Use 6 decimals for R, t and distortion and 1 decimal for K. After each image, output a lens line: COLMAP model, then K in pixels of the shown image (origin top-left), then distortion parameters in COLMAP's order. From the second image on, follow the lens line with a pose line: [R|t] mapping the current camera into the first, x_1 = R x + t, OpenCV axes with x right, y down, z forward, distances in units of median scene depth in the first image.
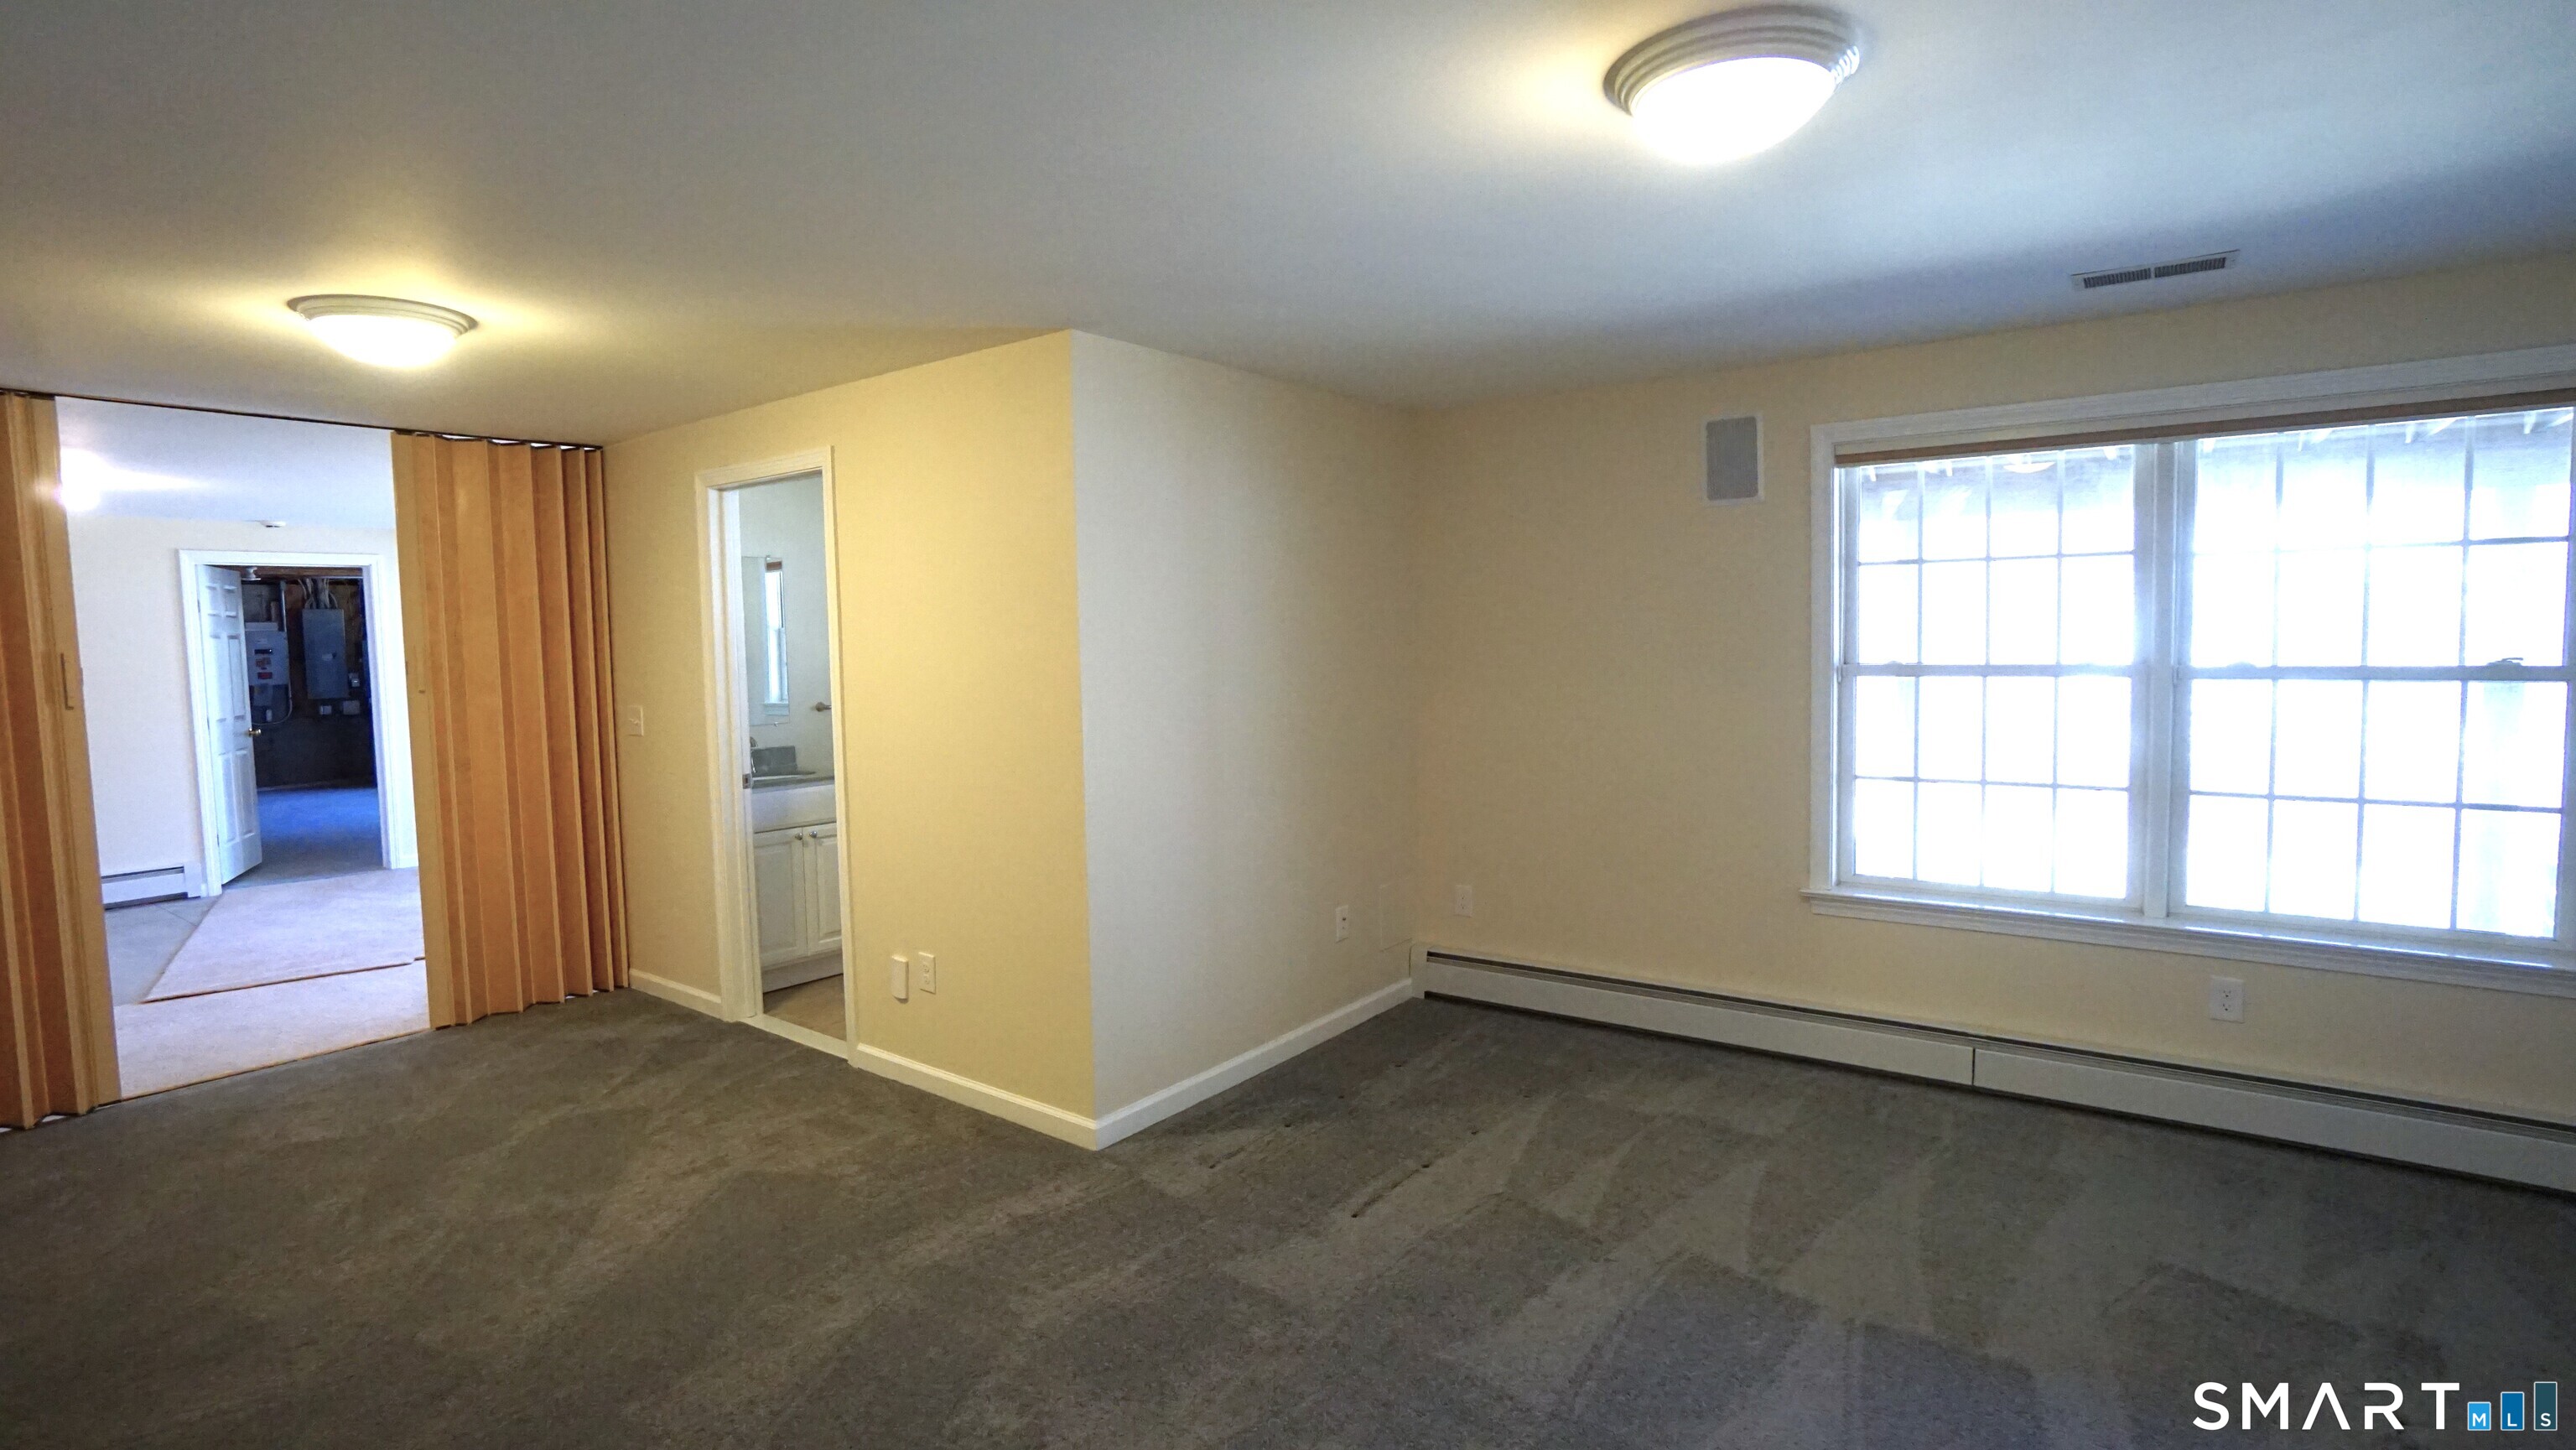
lens RADIAL K [[1198.9, 0, 1329.5], [0, 1198.9, 712.8], [0, 0, 1]] dist [0.001368, 0.000143]
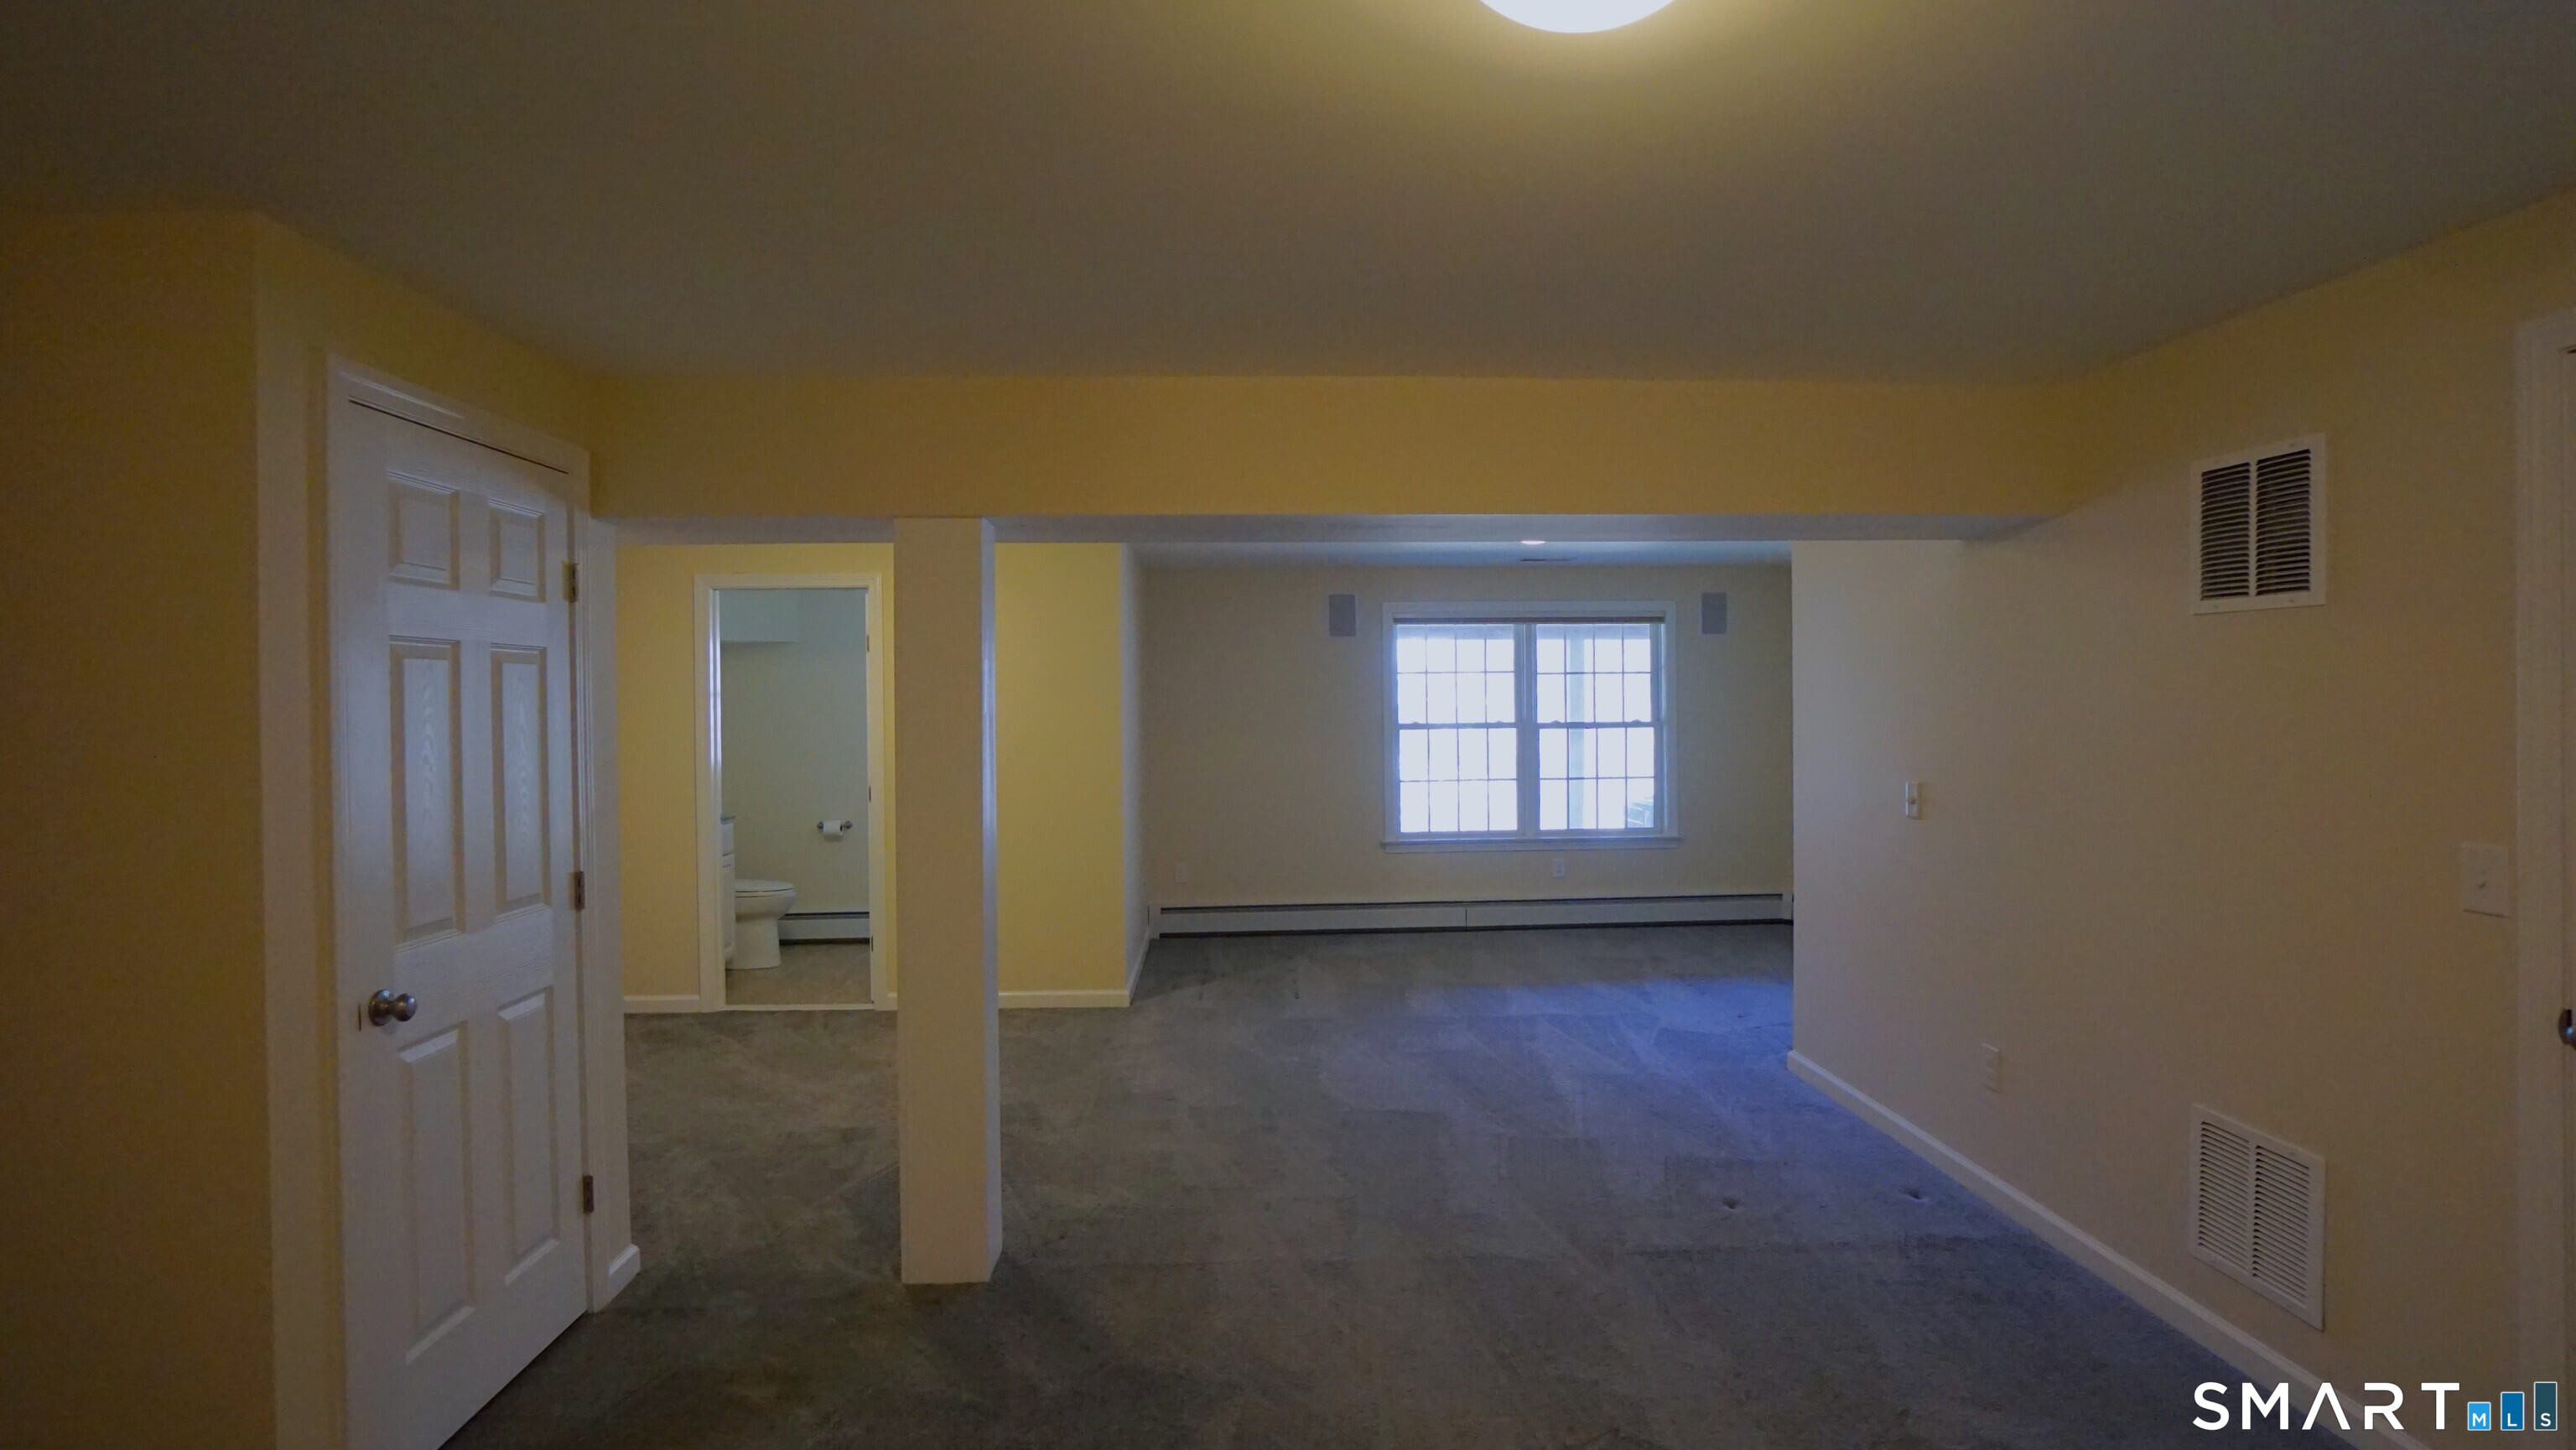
lens RADIAL K [[1198.9, 0, 1329.5], [0, 1198.9, 712.8], [0, 0, 1]] dist [0.001368, 0.000143]
pose [[0.783821, -0.004345, 0.620971, -0.904554], [0.037119, 0.998515, -0.039866, 0.016614], [-0.619876, 0.054298, 0.782819, -0.486990]]
